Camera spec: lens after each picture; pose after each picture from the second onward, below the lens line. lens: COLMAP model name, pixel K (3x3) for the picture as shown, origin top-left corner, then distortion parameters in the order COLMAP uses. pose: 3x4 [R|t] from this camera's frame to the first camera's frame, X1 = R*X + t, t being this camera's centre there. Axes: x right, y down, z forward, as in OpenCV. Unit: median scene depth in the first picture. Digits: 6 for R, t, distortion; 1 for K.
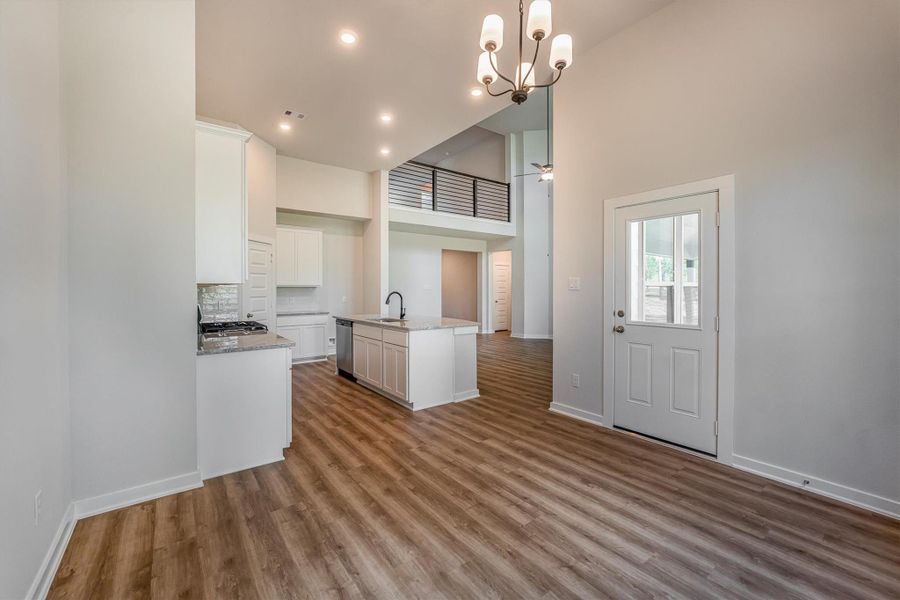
lens RADIAL K [[363.8, 0, 443.1], [0, 363.8, 294.4], [0, 0, 1]] dist [-0.000043, 0.000514]
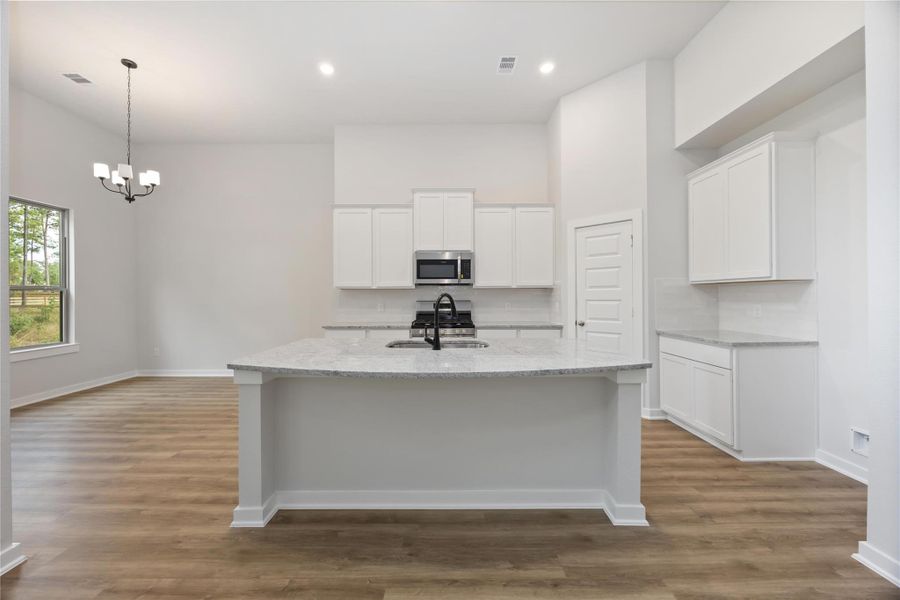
lens RADIAL K [[340.9, 0, 446.3], [0, 340.9, 296.5], [0, 0, 1]] dist [-0.001731, 0.000039]
pose [[-0.599436, 0.010106, -0.800359, 0.185290], [-0.004438, 0.999863, 0.015949, -0.008697], [0.800411, 0.013112, -0.599309, 0.978367]]
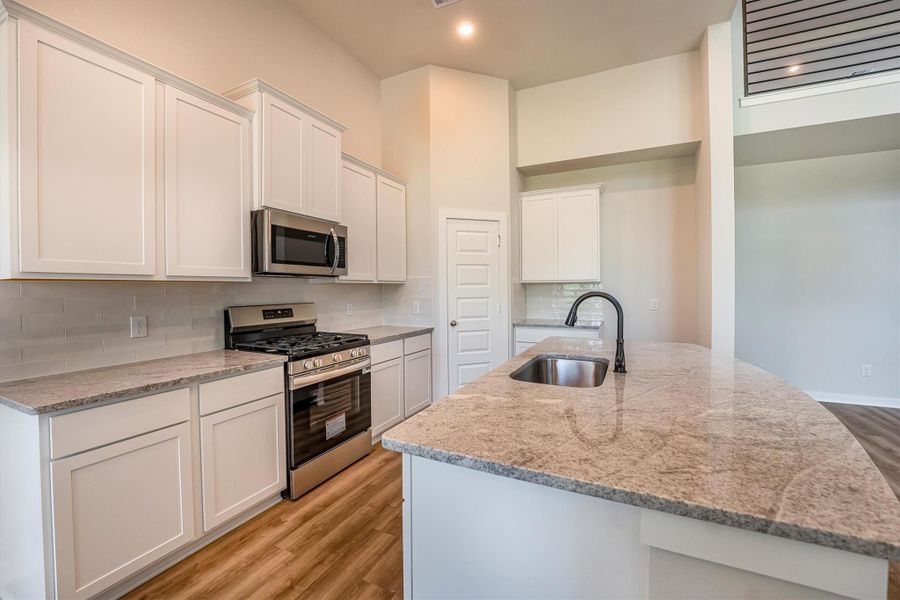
lens RADIAL K [[367.7, 0, 446.6], [0, 367.7, 298.8], [0, 0, 1]] dist [-0.029471, 0.000069]
pose [[0.457842, 0.023231, -0.888730, 0.086756], [-0.007025, 0.999722, 0.022514, -0.005908], [0.889006, -0.004065, 0.457878, 0.531024]]
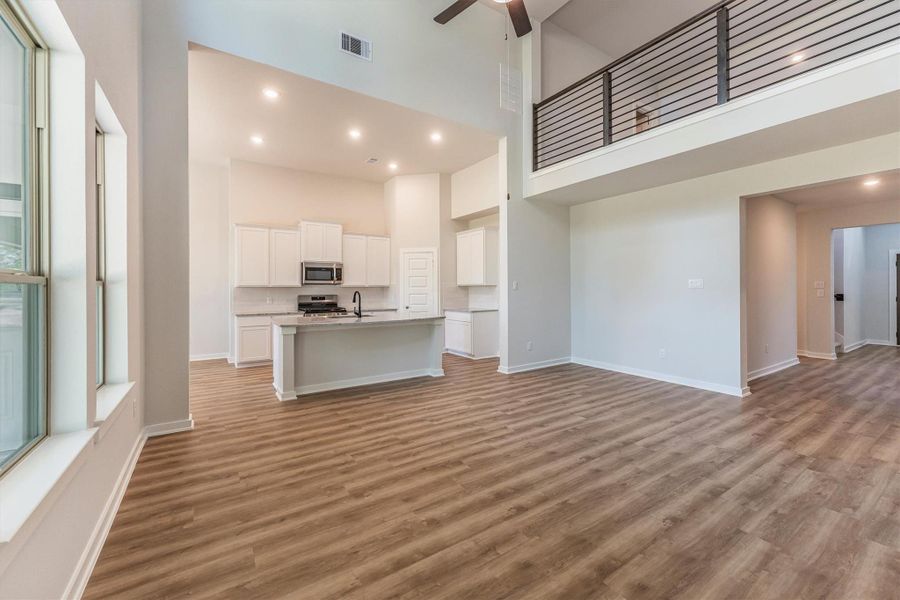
lens RADIAL K [[363.8, 0, 443.1], [0, 363.8, 294.4], [0, 0, 1]] dist [-0.000043, 0.000514]
pose [[-0.064359, 0.021178, -0.997702, 0.687588], [-0.010406, 0.999706, 0.021891, -0.018235], [0.997873, 0.011791, -0.064119, 0.993284]]
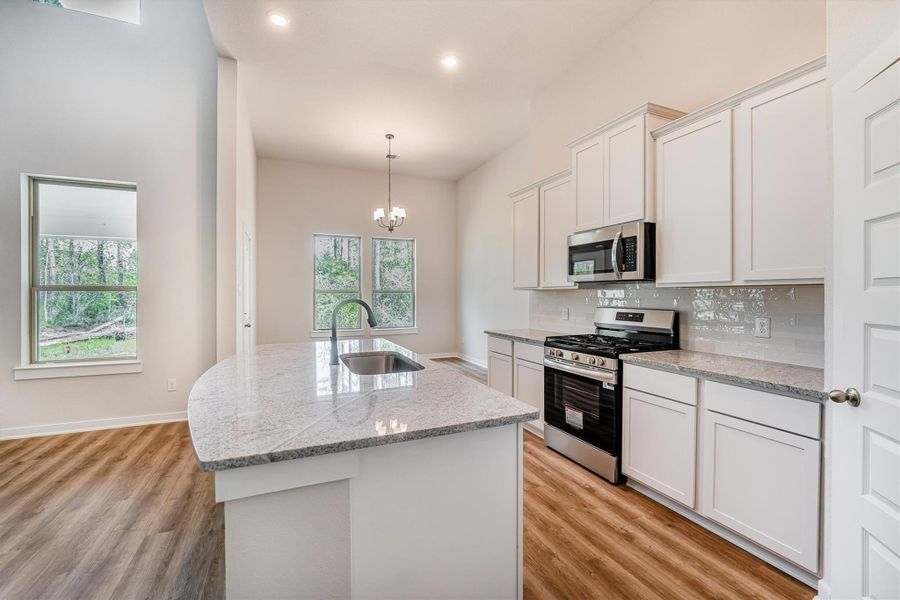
lens RADIAL K [[377.2, 0, 443.1], [0, 377.2, 296.7], [0, 0, 1]] dist [-0.009925, -0.000204]
pose [[-0.970933, 0.002966, 0.239332, -0.260132], [0.007500, 0.999809, 0.018039, -0.013530], [-0.239233, 0.019310, -0.970770, 1.061523]]
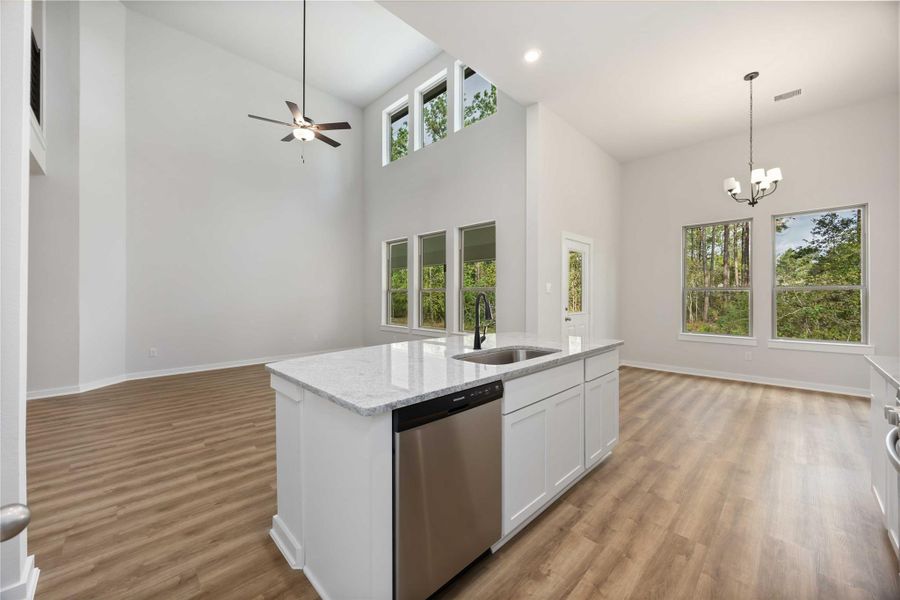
lens RADIAL K [[340.9, 0, 446.3], [0, 340.9, 296.5], [0, 0, 1]] dist [-0.001731, 0.000039]
pose [[-0.134506, 0.003538, 0.990906, -0.428203], [0.013432, 0.999908, -0.001747, -0.001917], [-0.990822, 0.013074, -0.134541, 0.840434]]
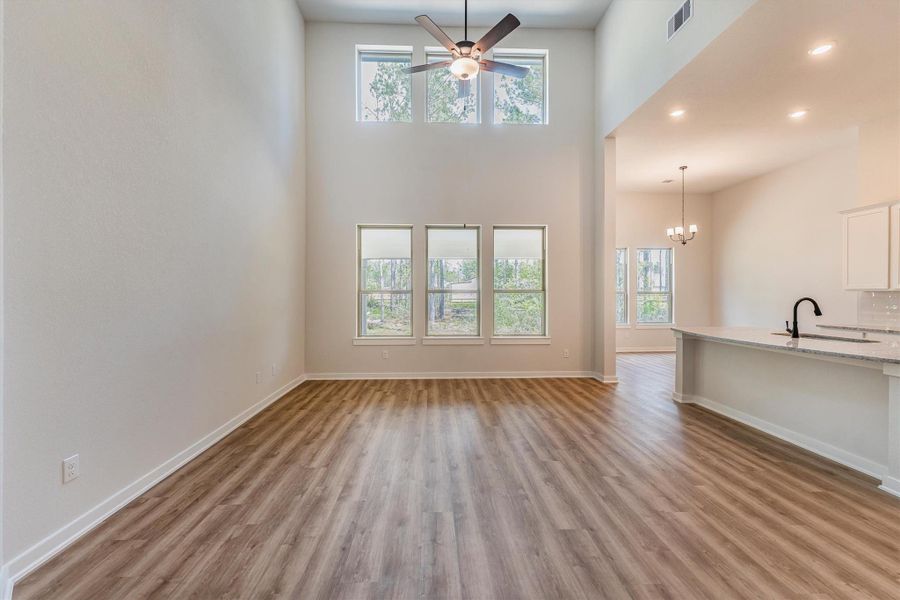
lens RADIAL K [[363.8, 0, 443.1], [0, 363.8, 294.4], [0, 0, 1]] dist [-0.000043, 0.000514]
pose [[-0.822674, 0.005616, 0.568486, 0.031425], [0.012409, 0.999890, 0.008080, -0.022066], [-0.568378, 0.013701, -0.822653, 1.482946]]
